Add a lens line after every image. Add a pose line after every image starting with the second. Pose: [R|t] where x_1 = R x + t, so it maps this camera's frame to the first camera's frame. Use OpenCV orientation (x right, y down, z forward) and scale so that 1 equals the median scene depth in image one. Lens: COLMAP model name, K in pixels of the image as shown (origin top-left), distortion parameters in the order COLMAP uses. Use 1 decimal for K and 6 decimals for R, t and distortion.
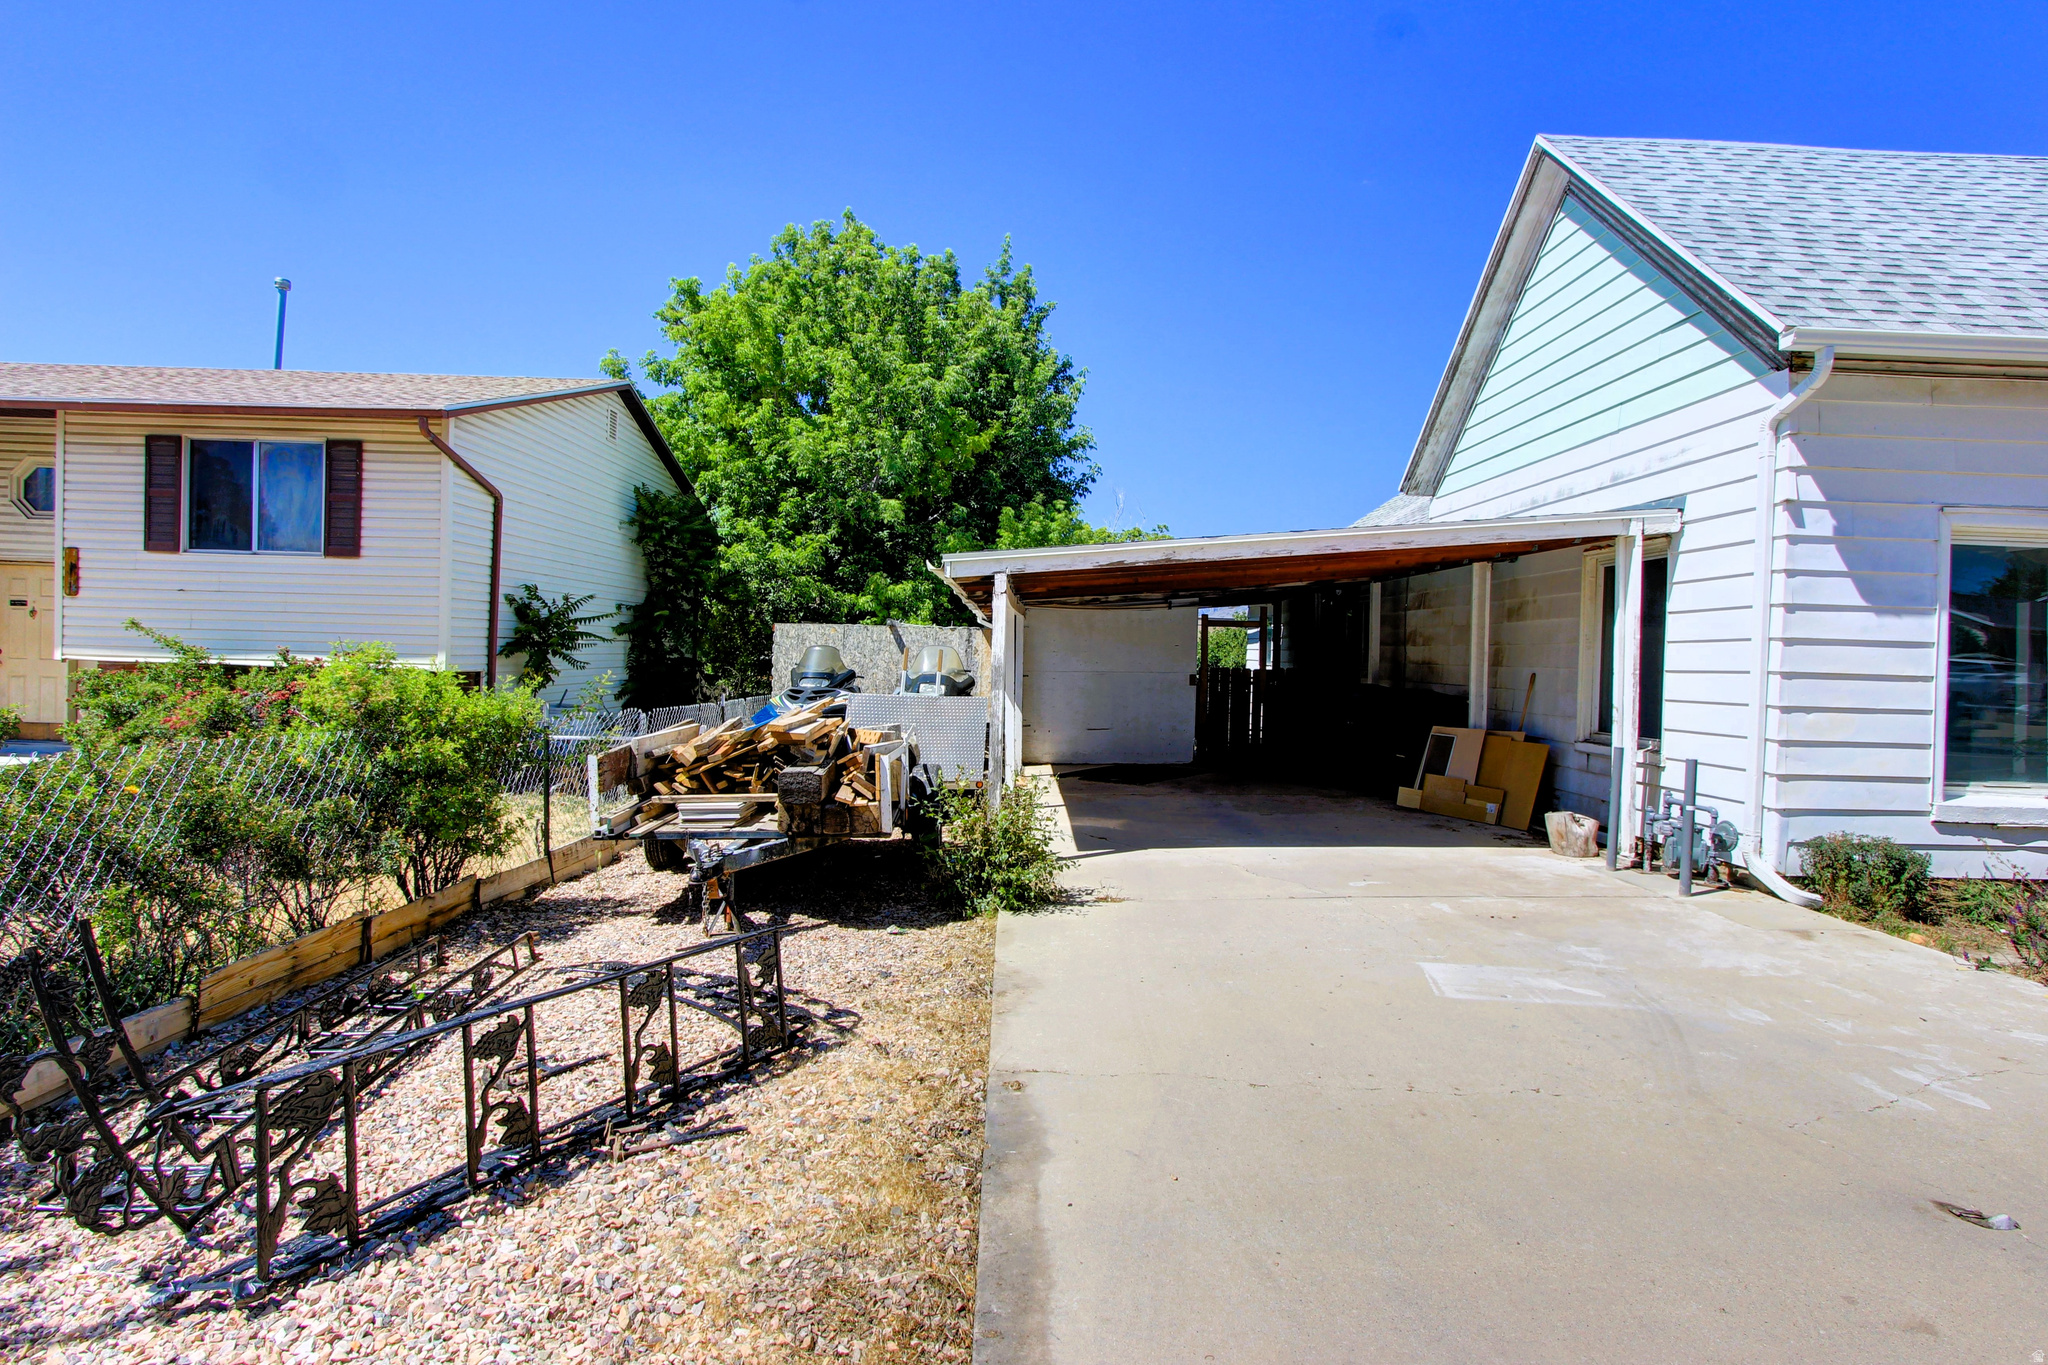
lens RADIAL K [[977.3, 0, 1024.7], [0, 977.3, 675.2], [0, 0, 1]] dist [-0.012198, 0.000725]
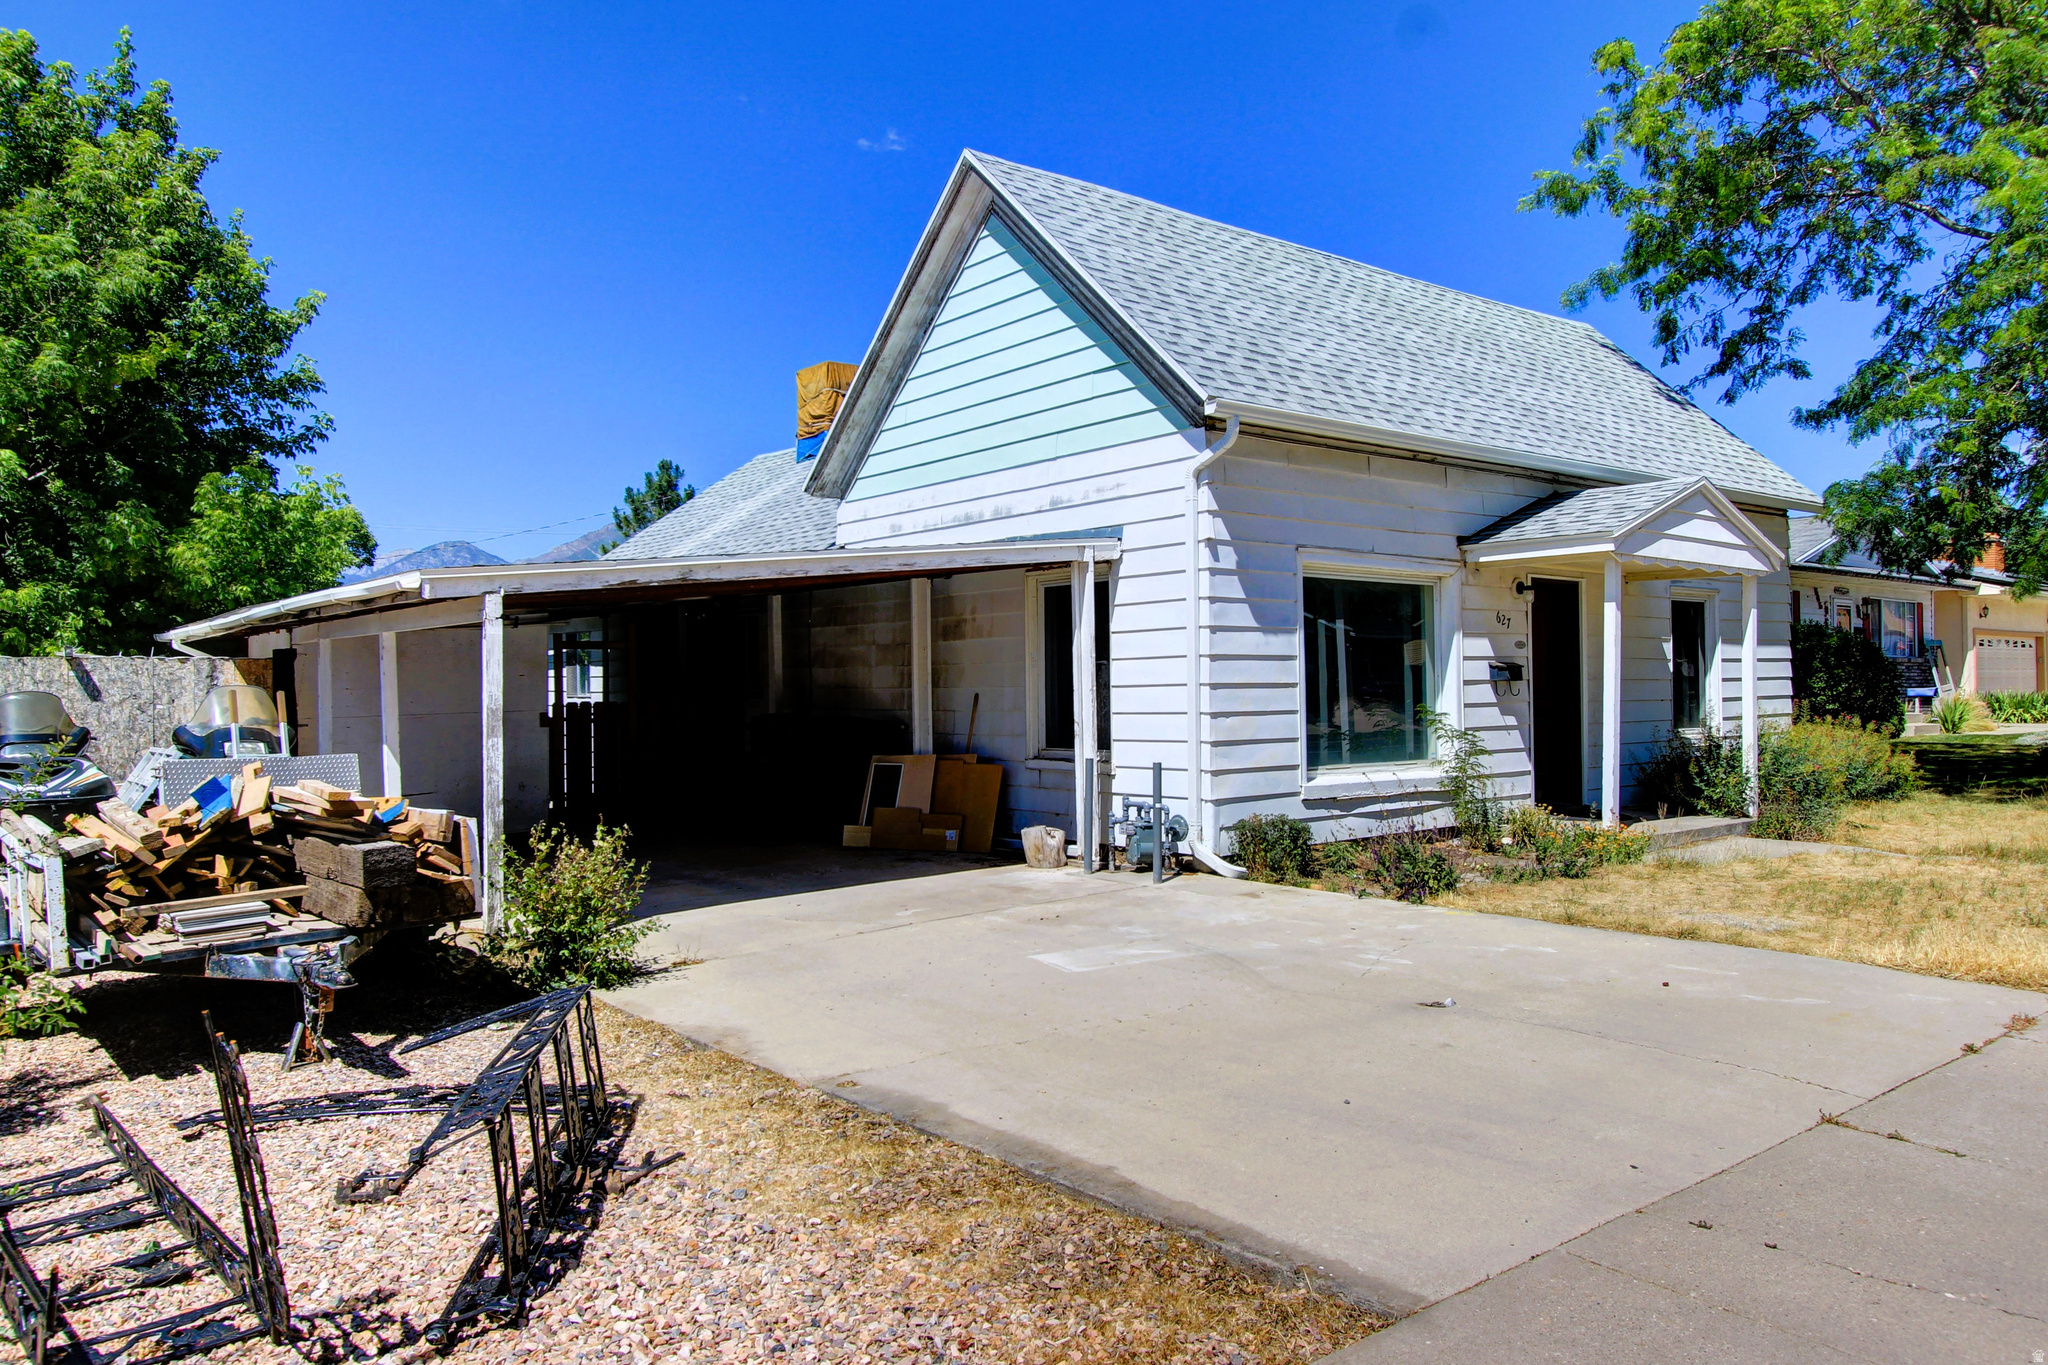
lens RADIAL K [[1435.0, 0, 1024.0], [0, 1435.0, 682.5], [0, 0, 1]] dist [-0.028157, 0.055935]
pose [[0.783958, -0.032514, 0.619962, -0.417924], [0.043554, 0.999047, -0.002681, -0.008677], [-0.619284, 0.029104, 0.784627, -0.199089]]
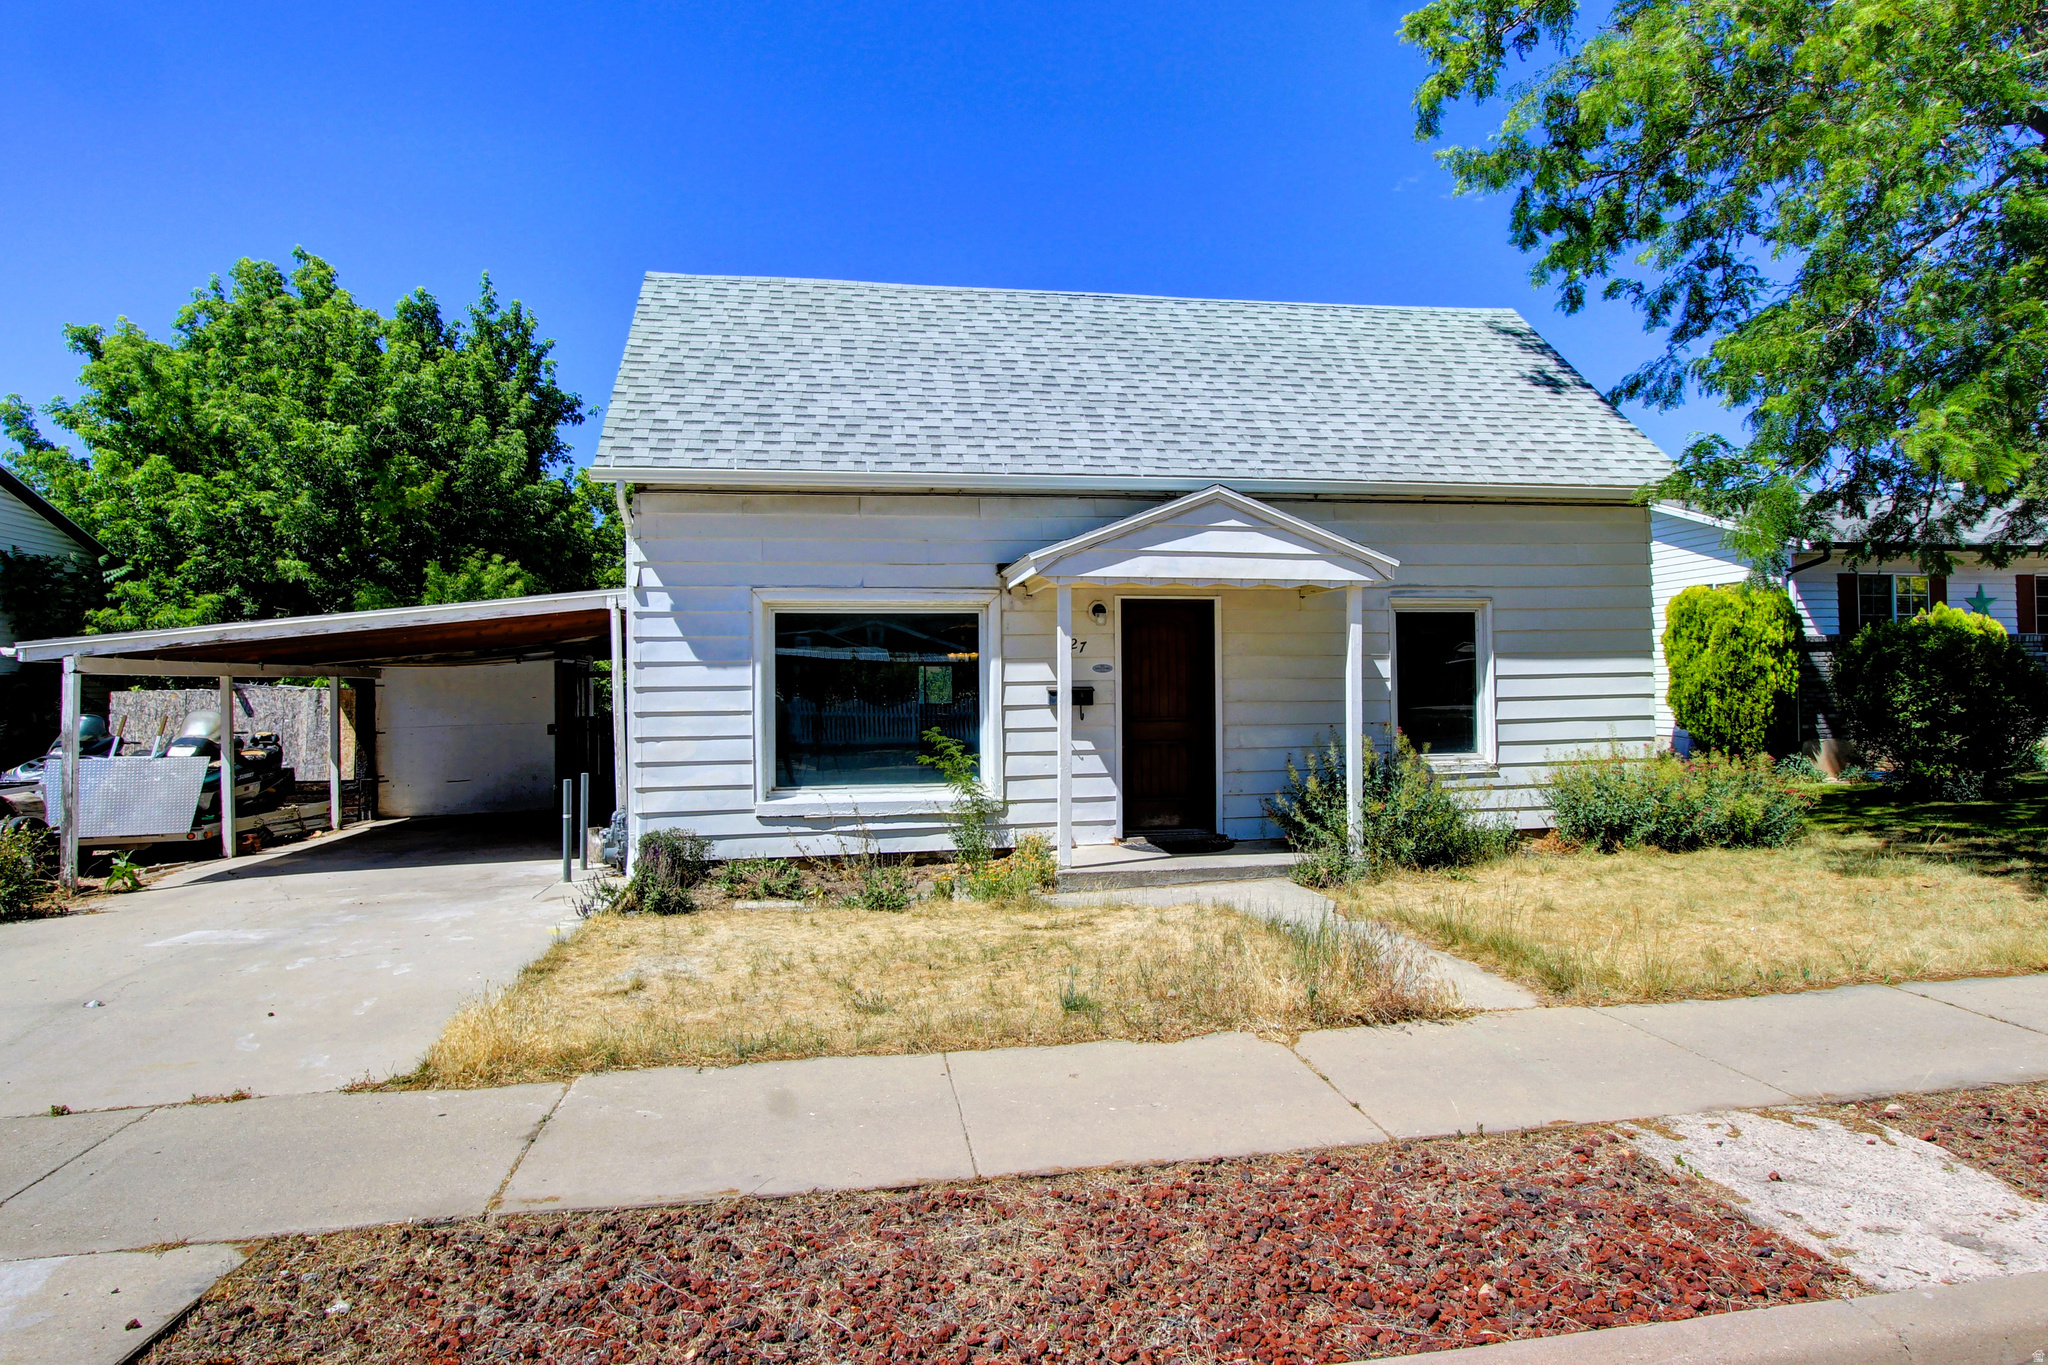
lens RADIAL K [[1176.1, 0, 1024.0], [0, 1176.1, 682.5], [0, 0, 1]] dist [-0.001813, 0.000256]
pose [[0.988452, -0.038989, 0.146429, 0.943214], [0.043339, 0.998705, -0.026637, 0.019388], [-0.145201, 0.032675, 0.988862, -0.621242]]
